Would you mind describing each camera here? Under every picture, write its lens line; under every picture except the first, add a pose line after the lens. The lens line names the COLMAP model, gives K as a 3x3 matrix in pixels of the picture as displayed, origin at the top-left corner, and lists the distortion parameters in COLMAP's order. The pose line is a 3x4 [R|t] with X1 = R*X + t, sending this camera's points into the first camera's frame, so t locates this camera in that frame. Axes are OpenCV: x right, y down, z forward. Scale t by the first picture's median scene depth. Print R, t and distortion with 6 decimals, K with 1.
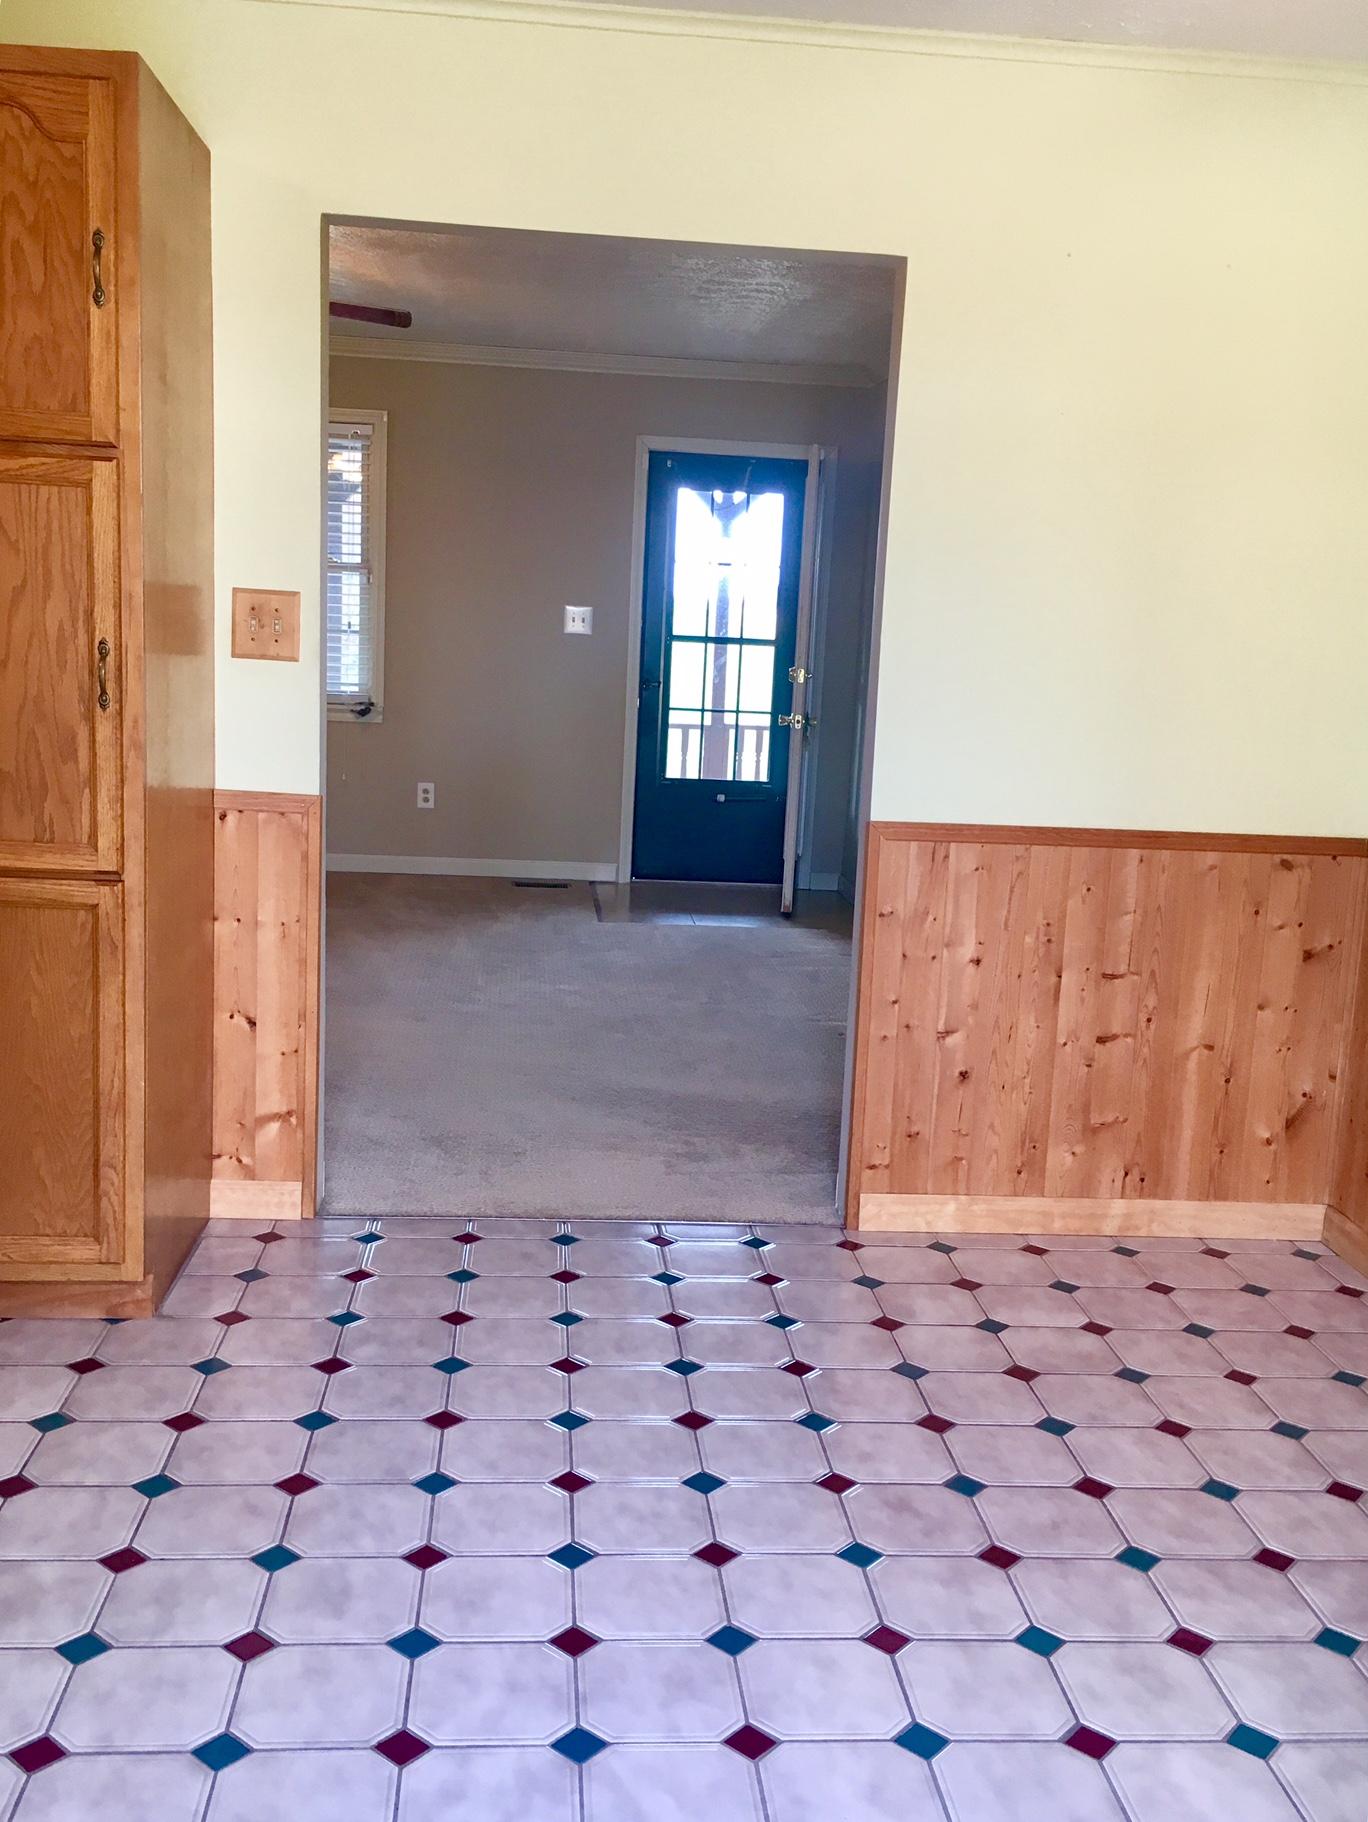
lens RADIAL K [[1737.9, 0, 684.0], [0, 1737.9, 911.0], [0, 0, 1]] dist [0.109883, -0.151855]
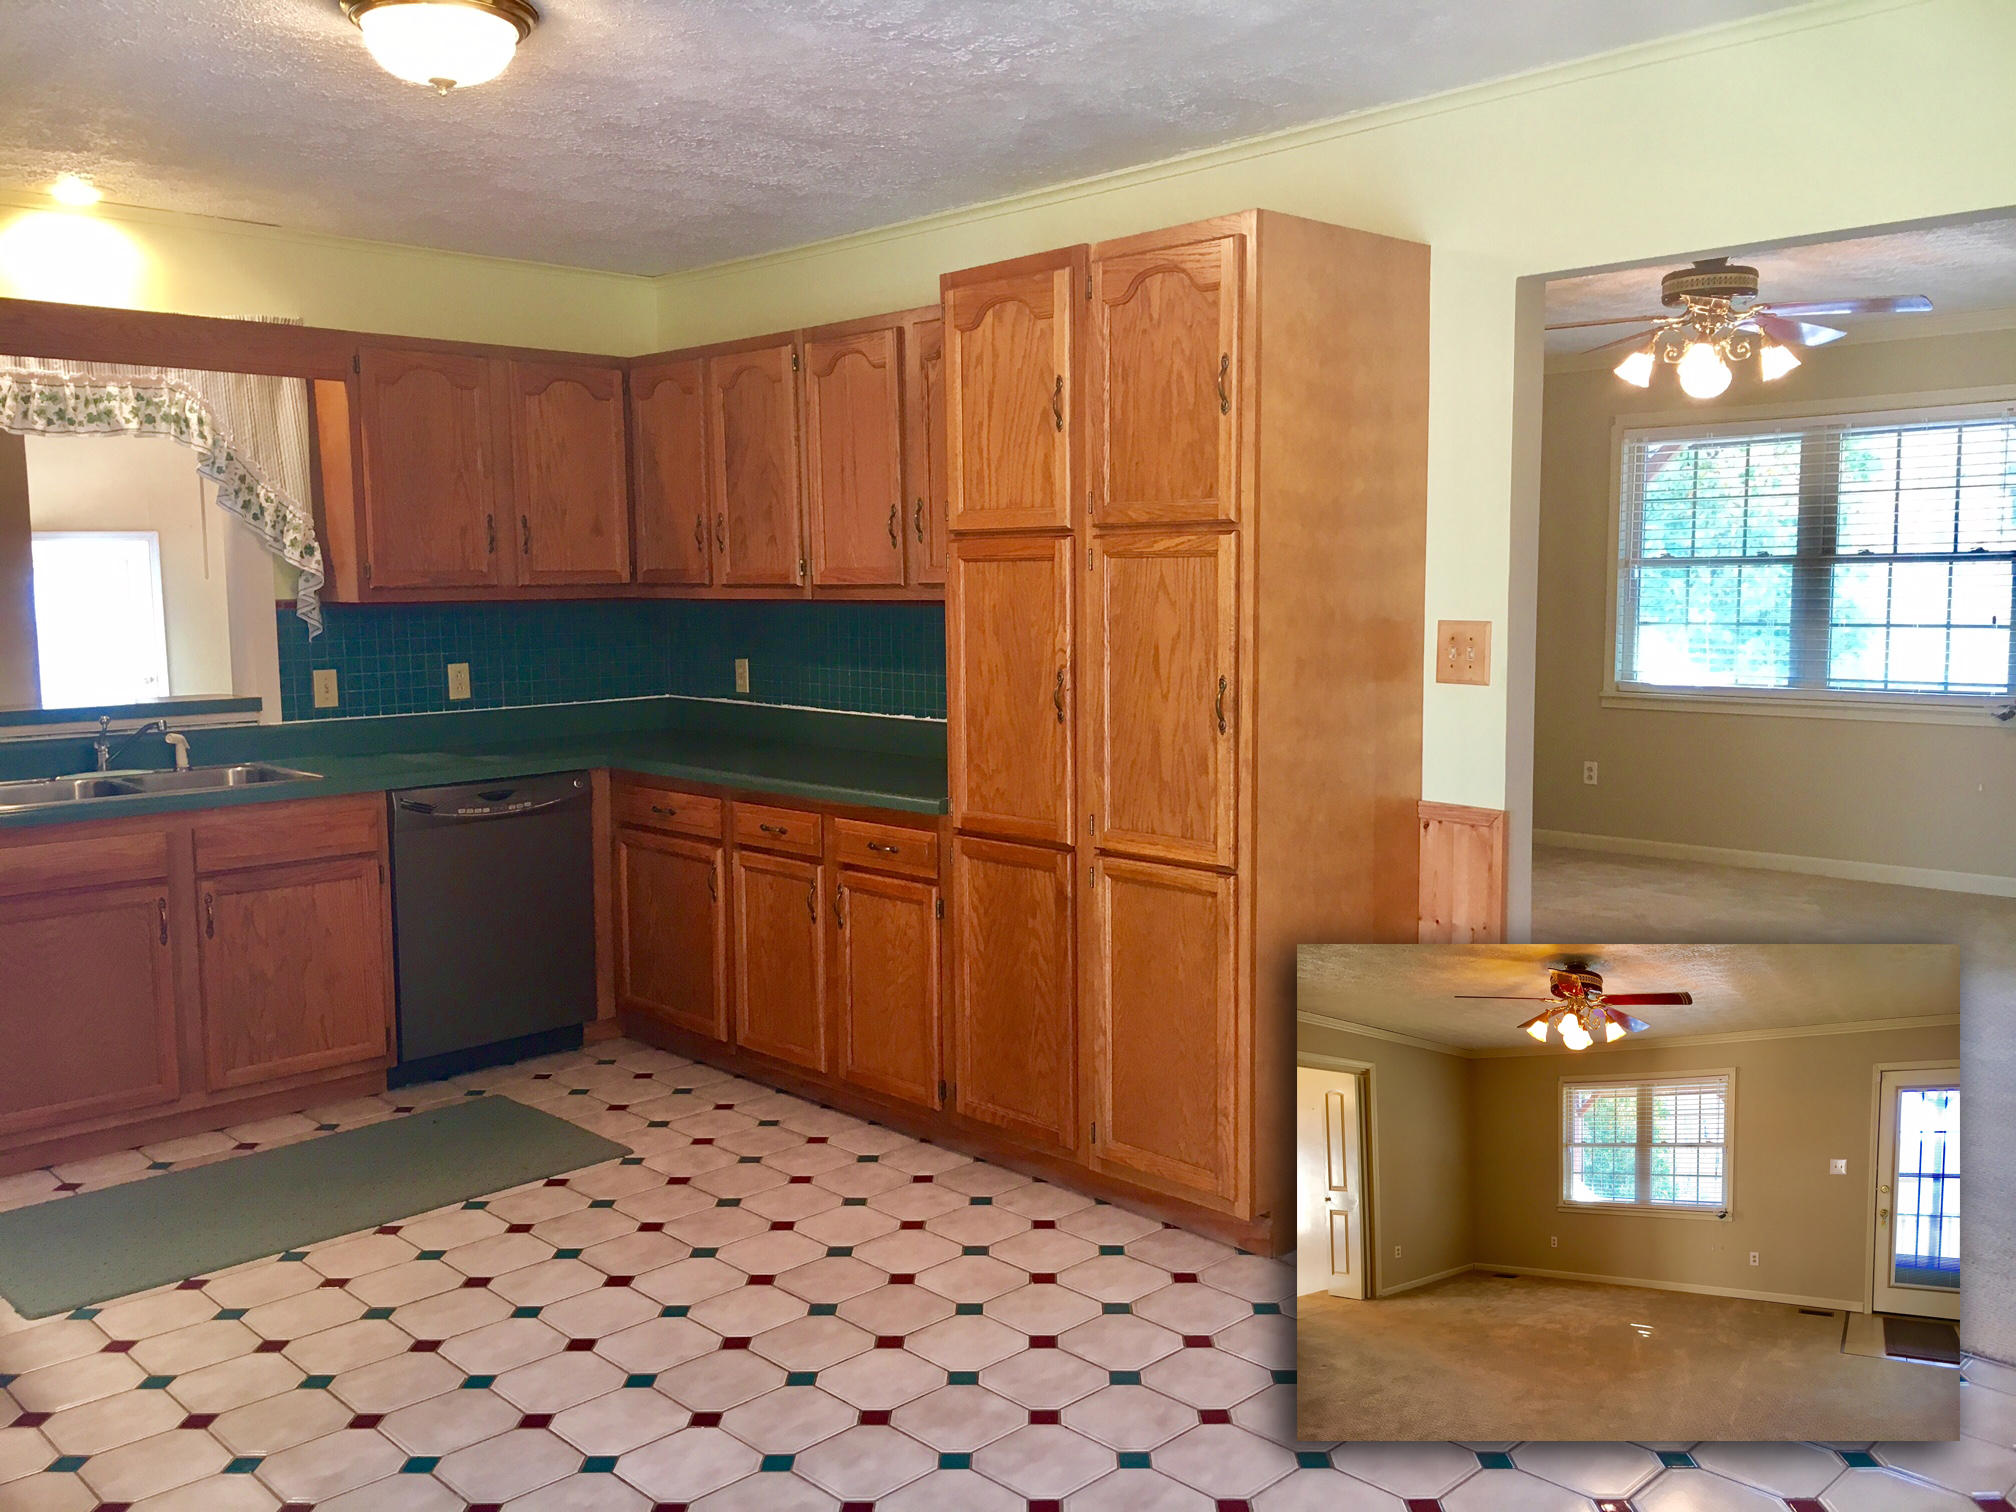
lens RADIAL K [[1722.2, 0, 1018.0], [0, 1722.2, 743.8], [0, 0, 1]] dist [0.077475, -0.104755]
pose [[0.634963, 0.020681, -0.772265, 0.501346], [-0.087938, 0.995079, -0.045655, -0.040046], [0.767521, 0.096901, 0.633658, 0.132901]]
